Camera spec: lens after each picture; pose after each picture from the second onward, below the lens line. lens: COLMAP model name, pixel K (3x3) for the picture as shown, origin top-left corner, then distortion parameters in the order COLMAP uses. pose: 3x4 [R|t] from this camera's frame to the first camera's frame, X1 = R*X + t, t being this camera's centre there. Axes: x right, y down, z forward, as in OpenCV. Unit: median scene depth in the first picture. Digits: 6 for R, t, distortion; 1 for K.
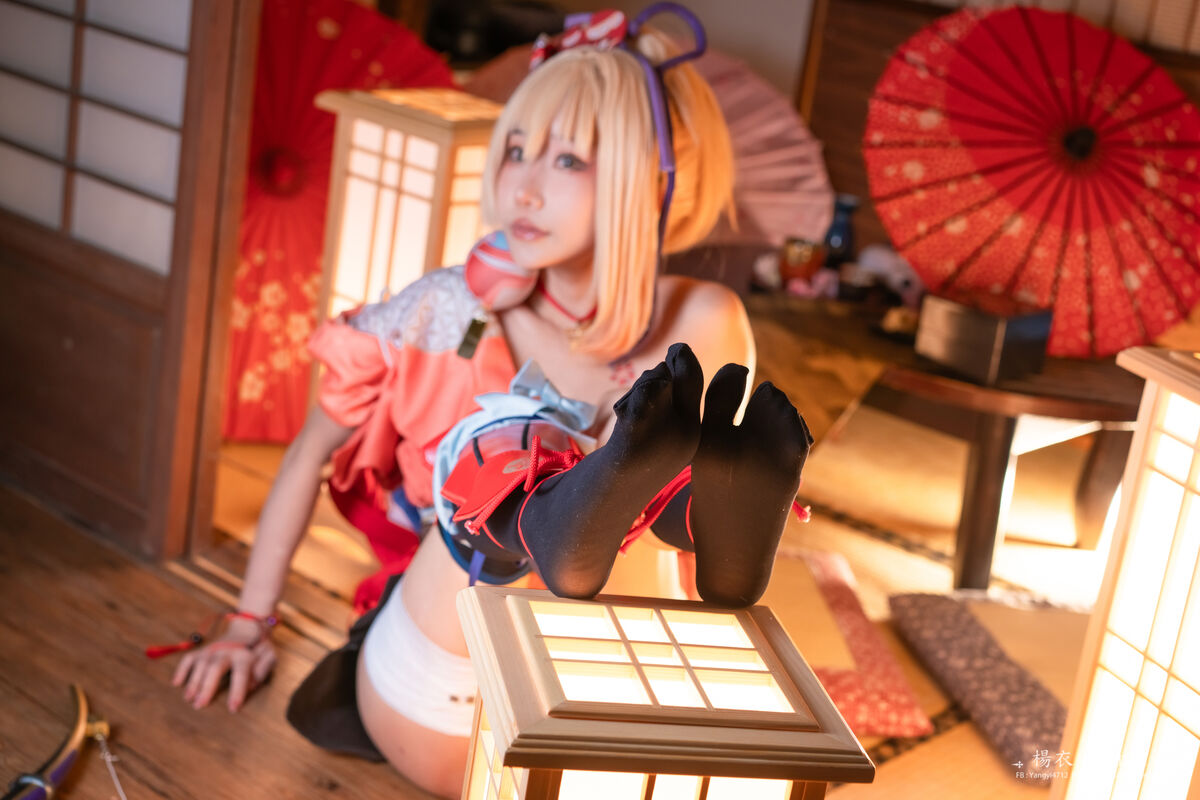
lens RADIAL K [[1917.6, 0, 591.7], [0, 1917.6, 404.6], [0, 0, 1]] dist [0.076720, 0.000000]
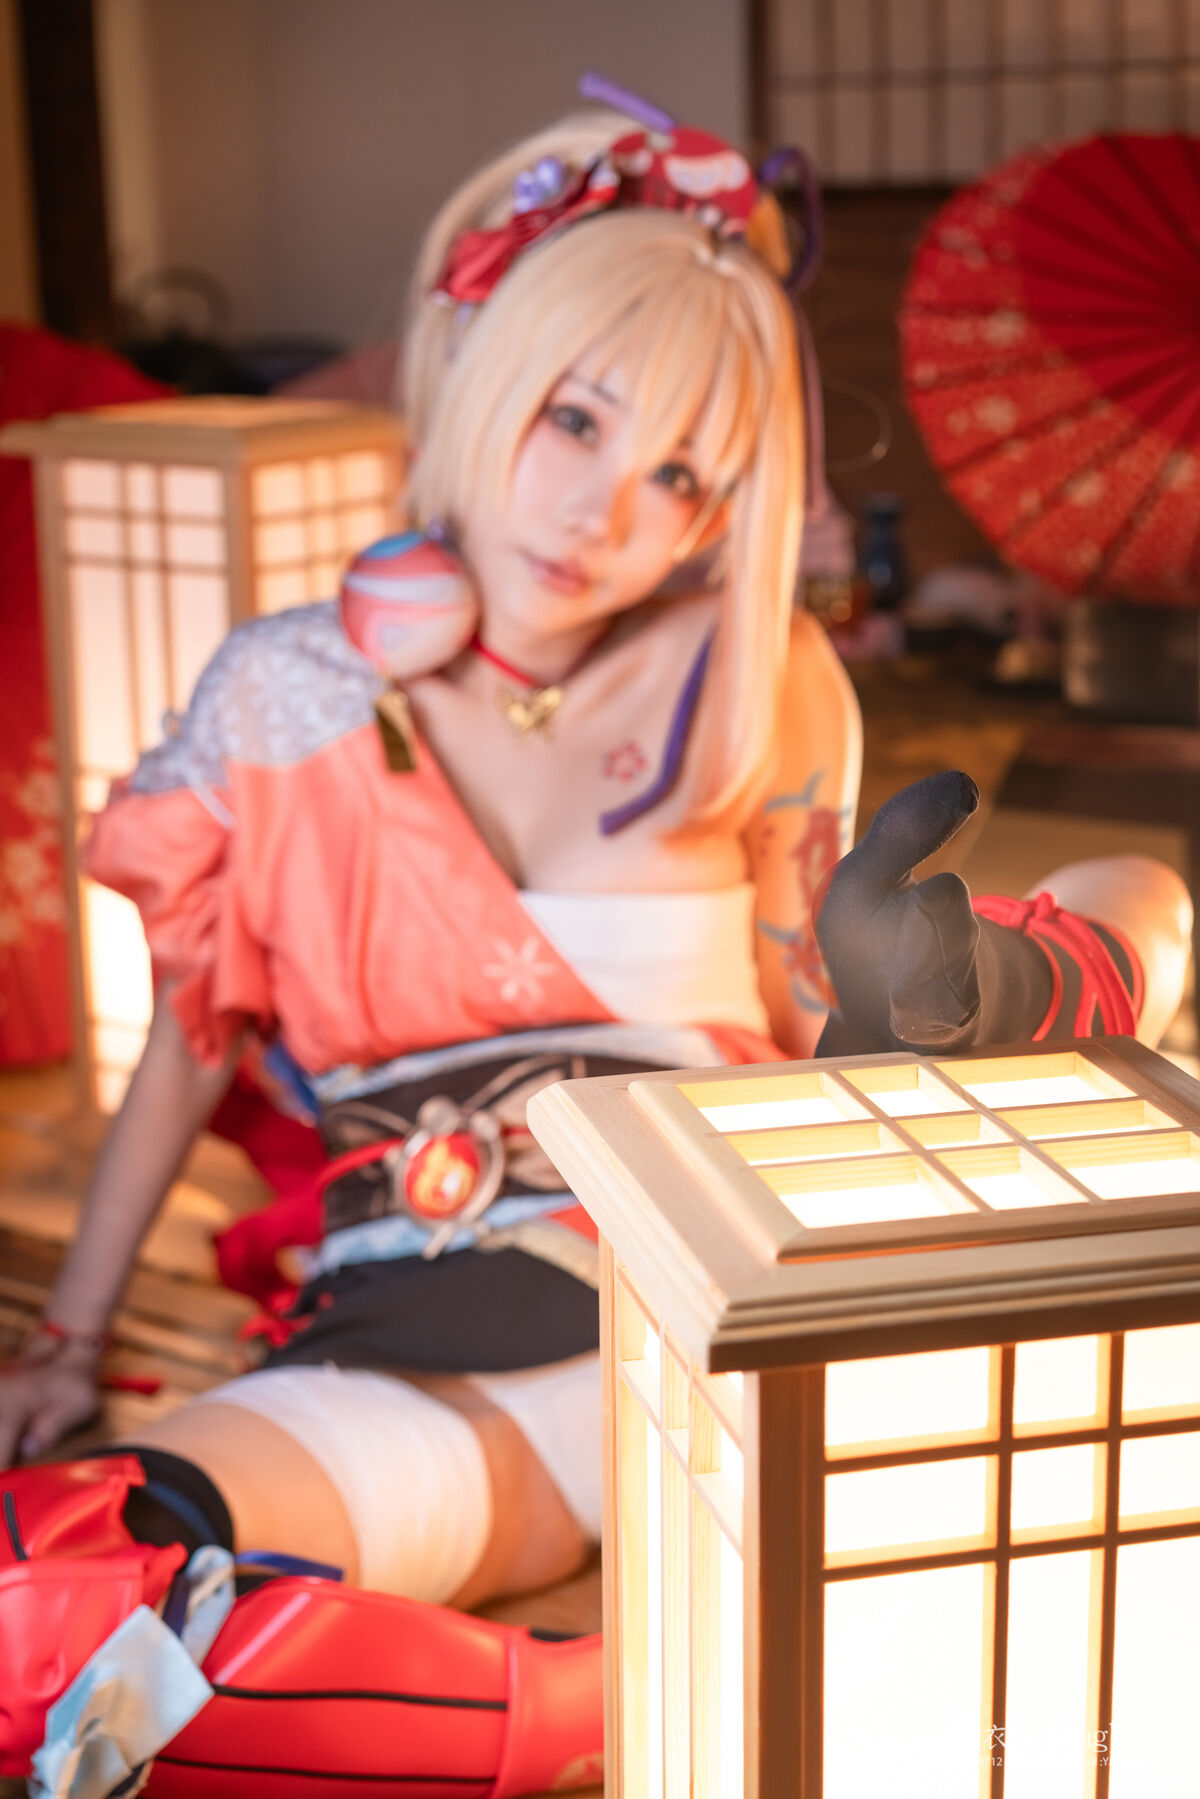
lens RADIAL K [[2874.8, 0, 601.2], [0, 2874.8, 902.5], [0, 0, 1]] dist [0.076720, 0.000000]
pose [[0.980574, -0.183516, 0.069254, -0.044103], [0.186506, 0.981661, -0.039450, 0.040694], [-0.060745, 0.051600, 0.996819, 0.118309]]
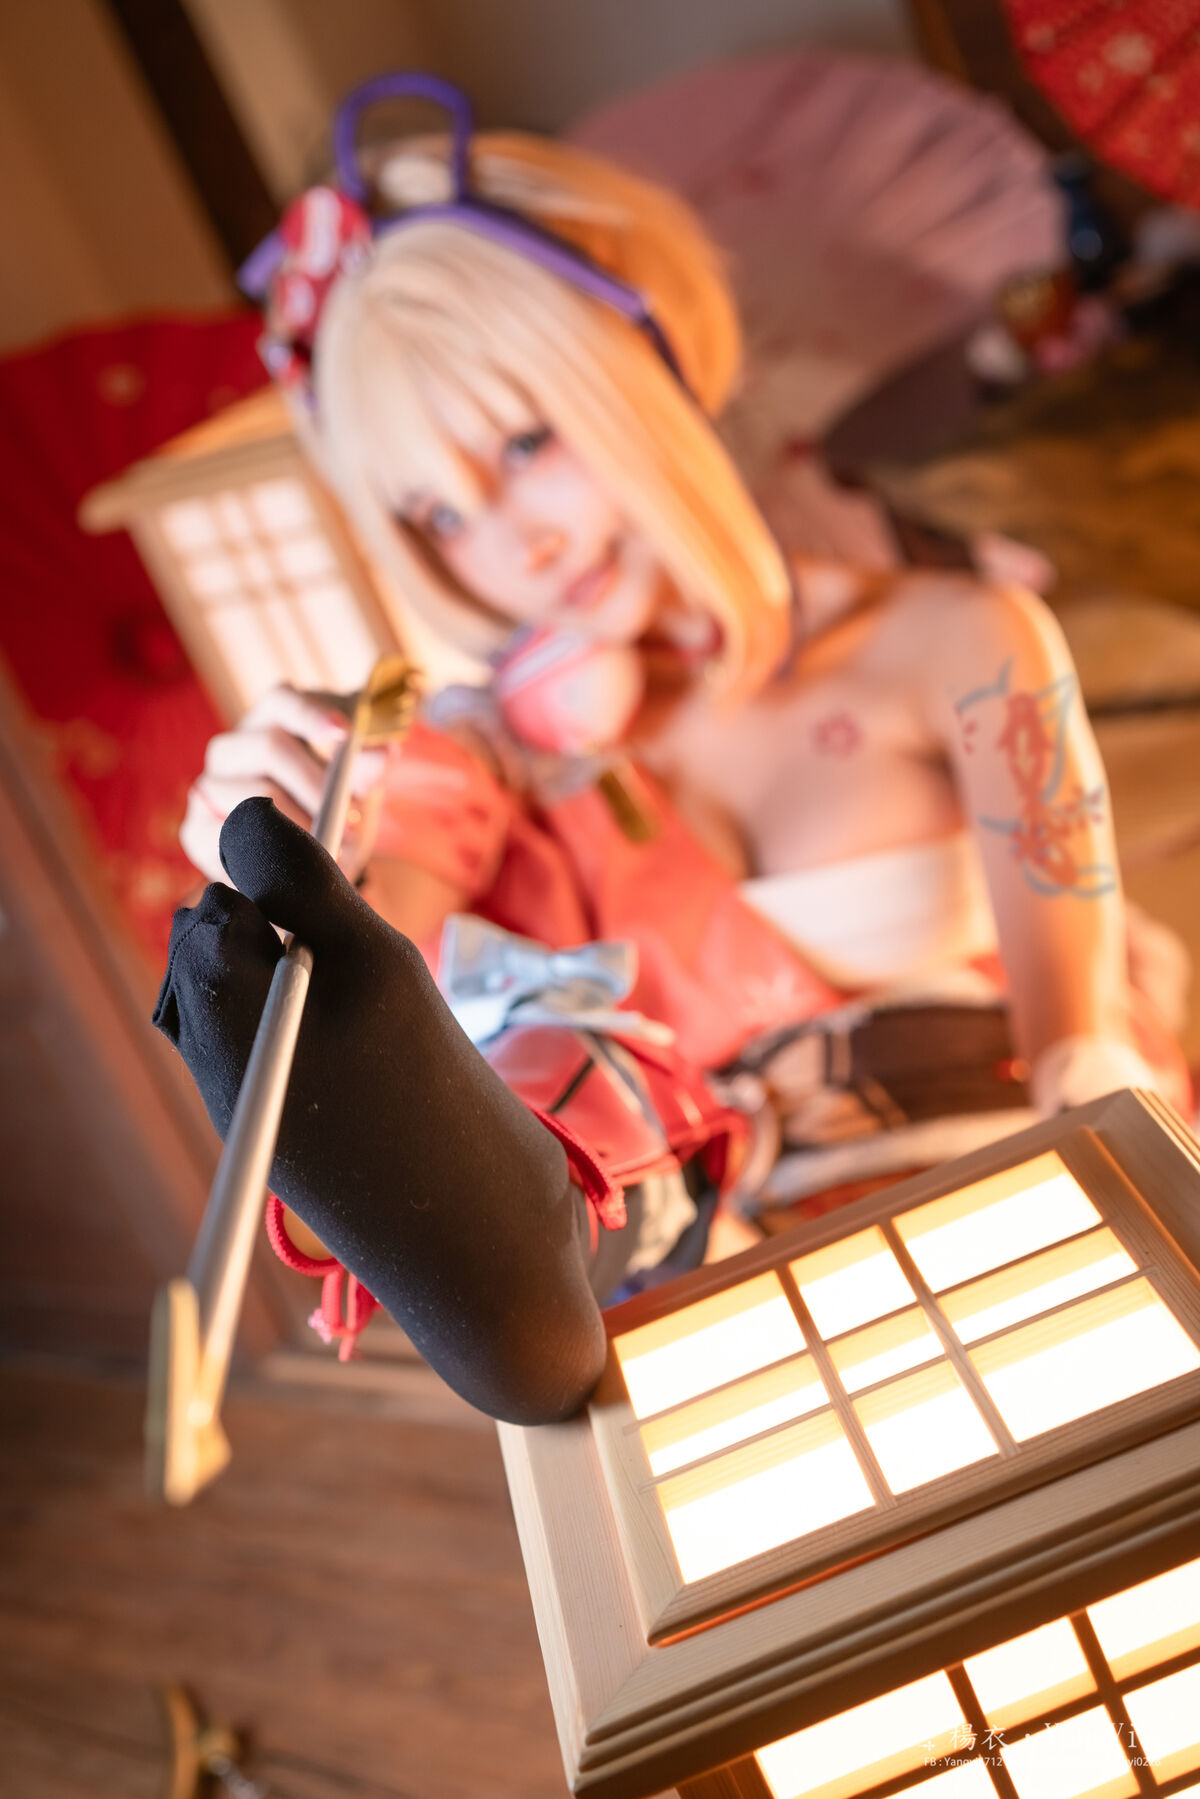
lens RADIAL K [[2874.8, 0, 590.8], [0, 2874.8, 900.4], [0, 0, 1]] dist [0.076720, 0.000000]
pose [[0.858470, -0.481195, -0.177429, 0.069611], [0.490217, 0.871562, 0.008147, 0.002741], [0.150720, -0.093973, 0.984100, 0.168495]]
